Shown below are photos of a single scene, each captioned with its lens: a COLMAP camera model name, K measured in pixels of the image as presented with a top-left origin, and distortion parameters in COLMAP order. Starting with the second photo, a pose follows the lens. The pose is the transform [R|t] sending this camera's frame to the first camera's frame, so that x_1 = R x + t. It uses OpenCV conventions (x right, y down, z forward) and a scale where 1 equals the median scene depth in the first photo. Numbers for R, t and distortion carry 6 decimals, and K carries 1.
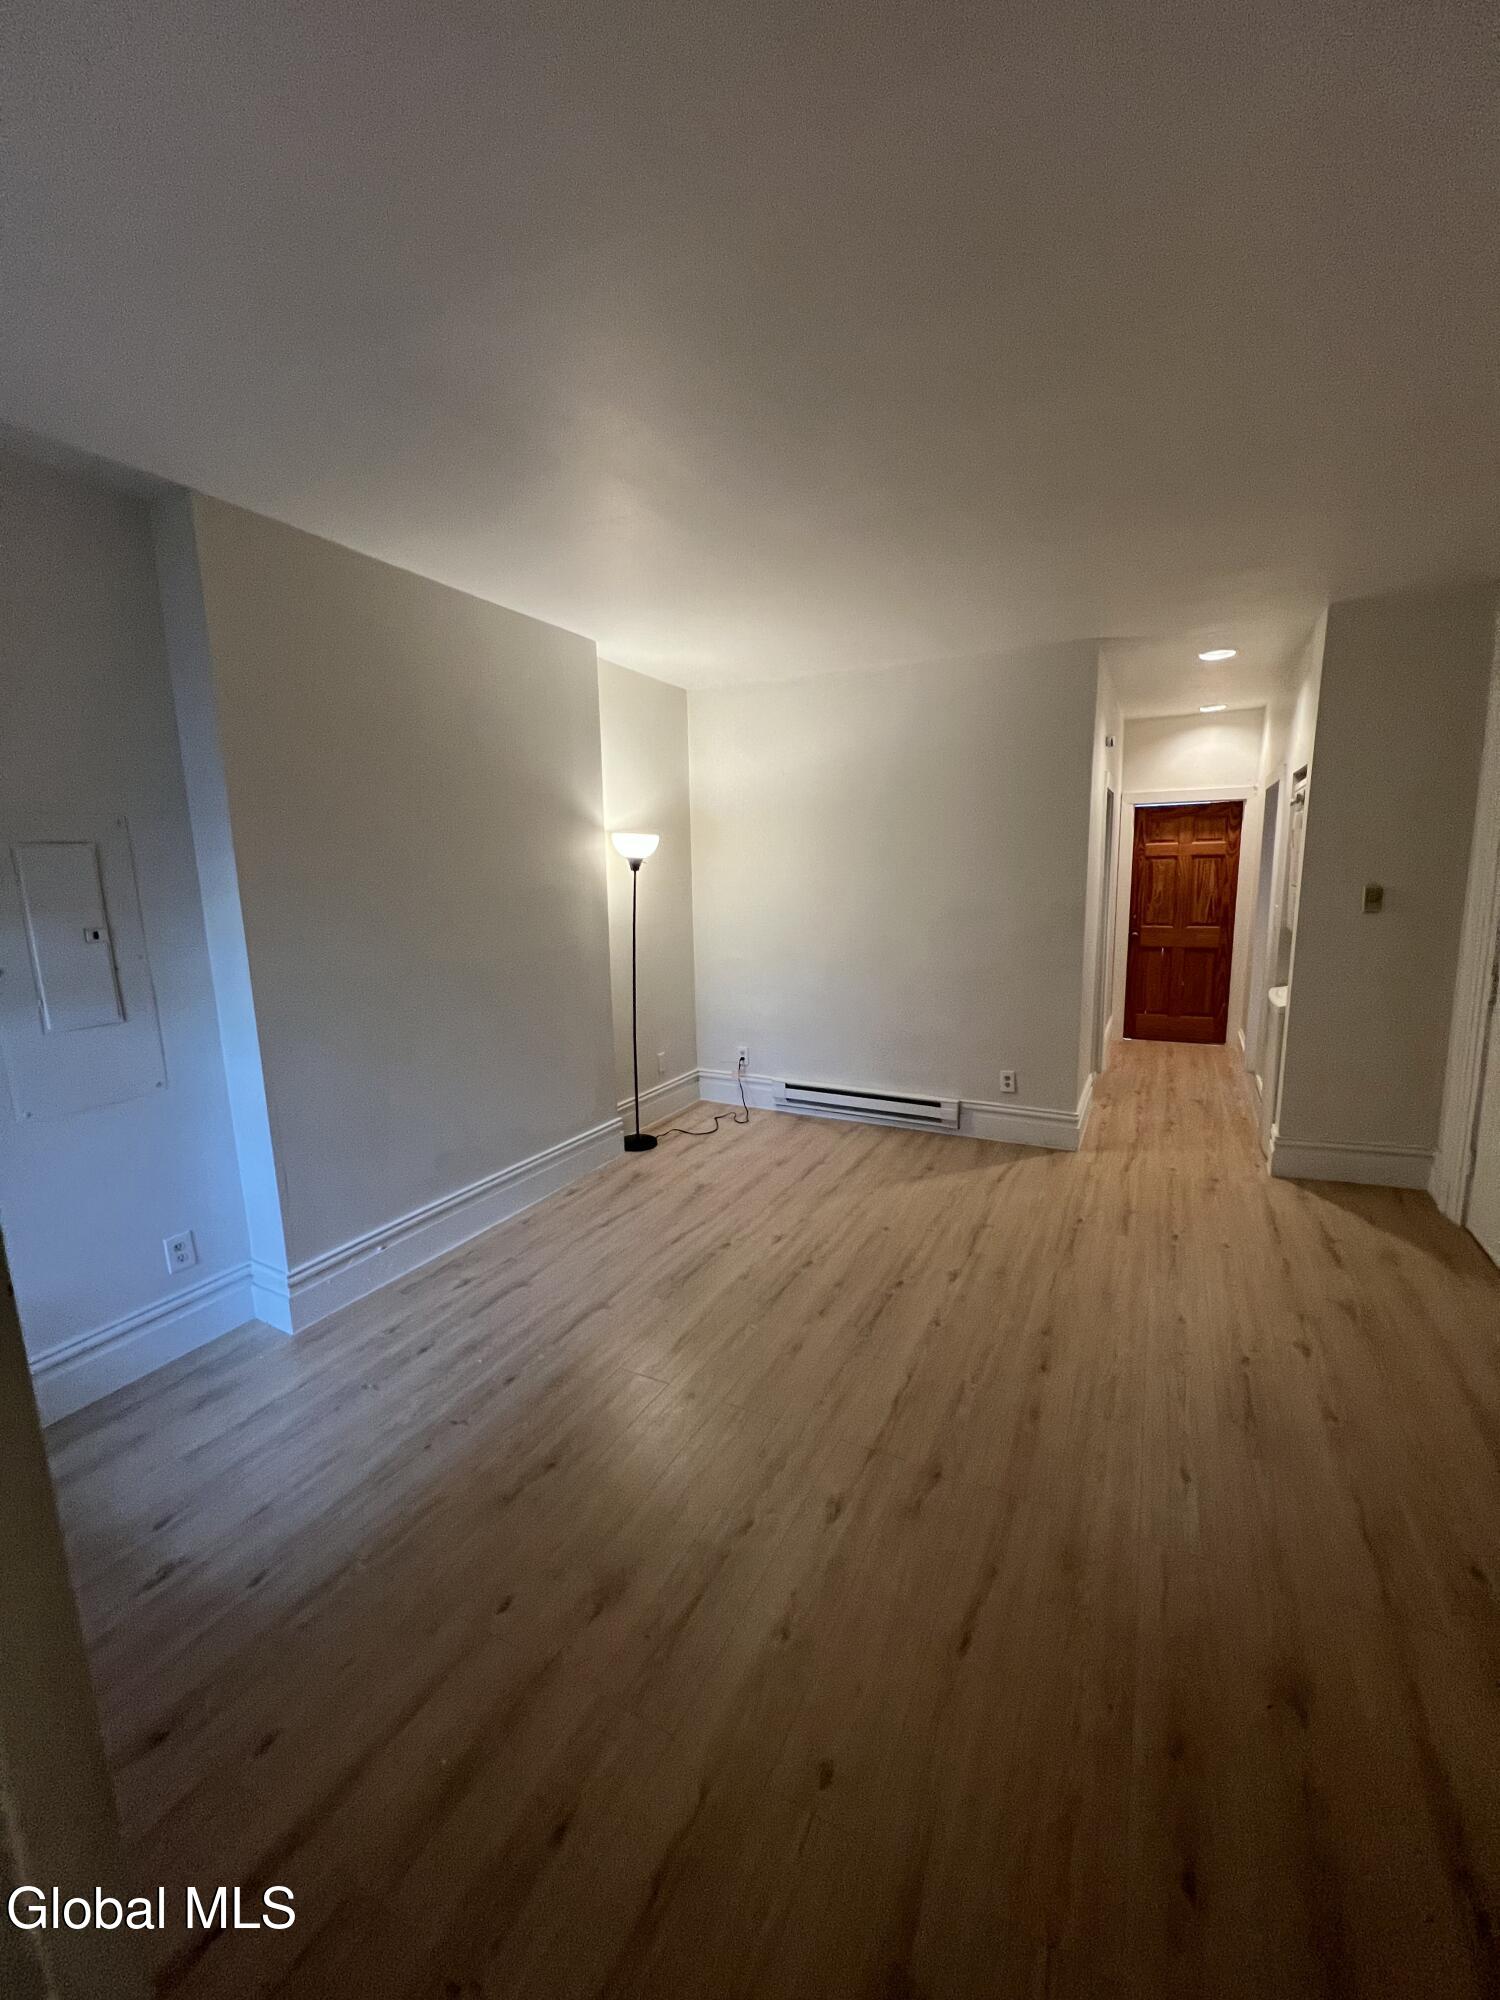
lens RADIAL K [[801.4, 0, 750.0], [0, 801.4, 1000.0], [0, 0, 1]] dist [-0.000622, 0.000074]
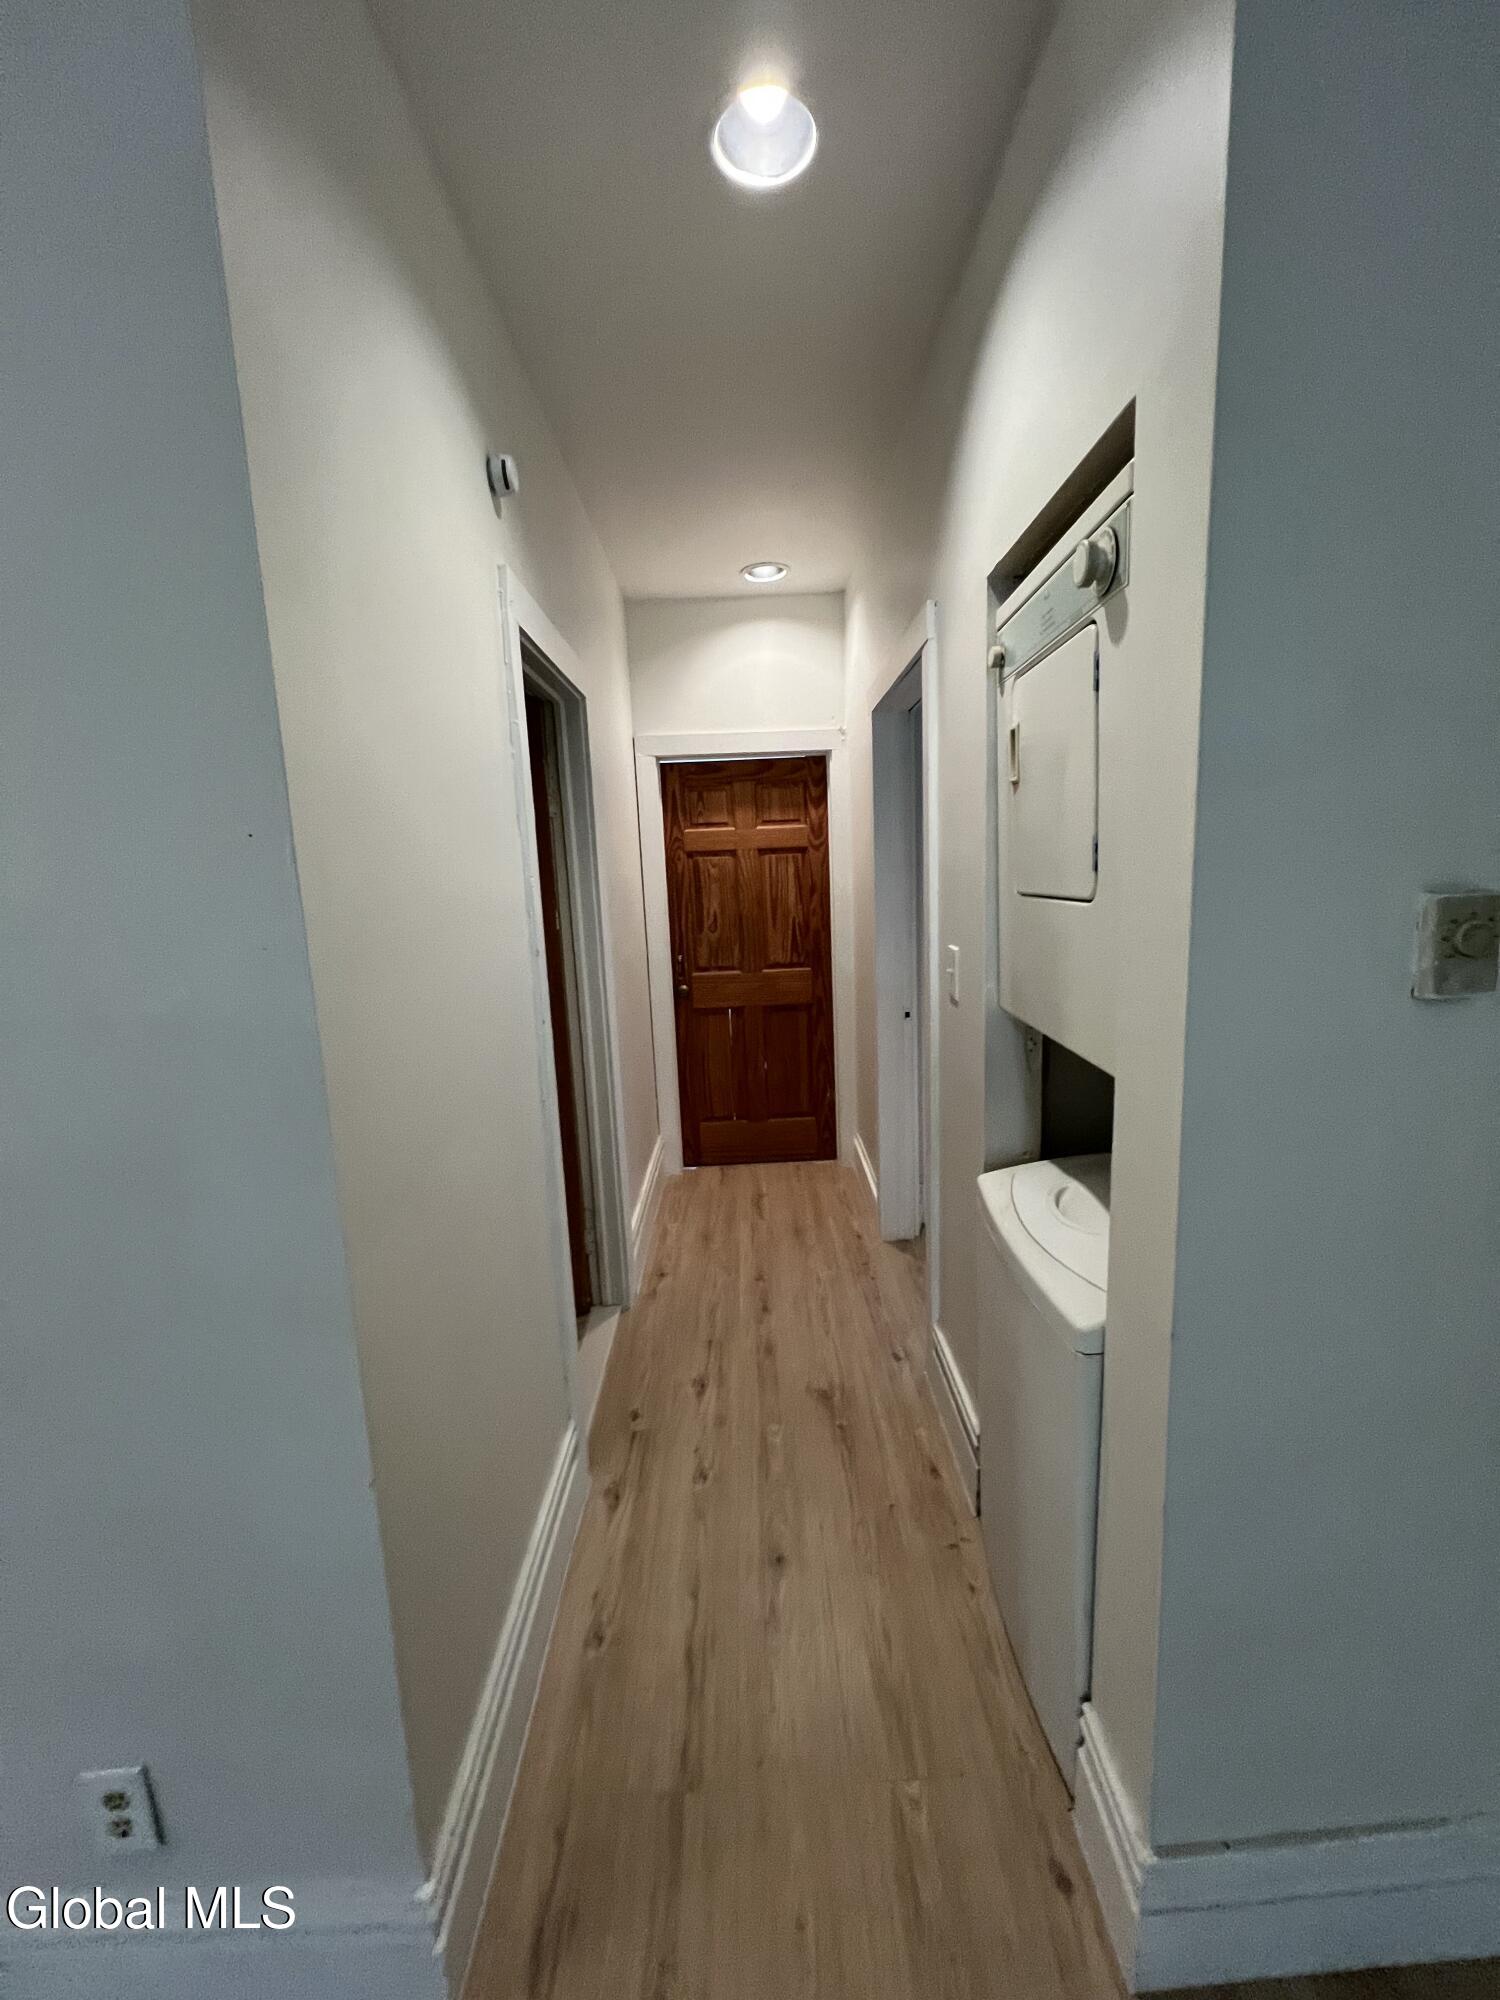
lens RADIAL K [[801.4, 0, 750.0], [0, 801.4, 1000.0], [0, 0, 1]] dist [-0.000622, 0.000074]
pose [[0.884484, -0.086034, 0.458570, 0.270959], [0.096164, 0.995365, 0.001264, -0.072955], [-0.456554, 0.042980, 0.888657, 0.491585]]
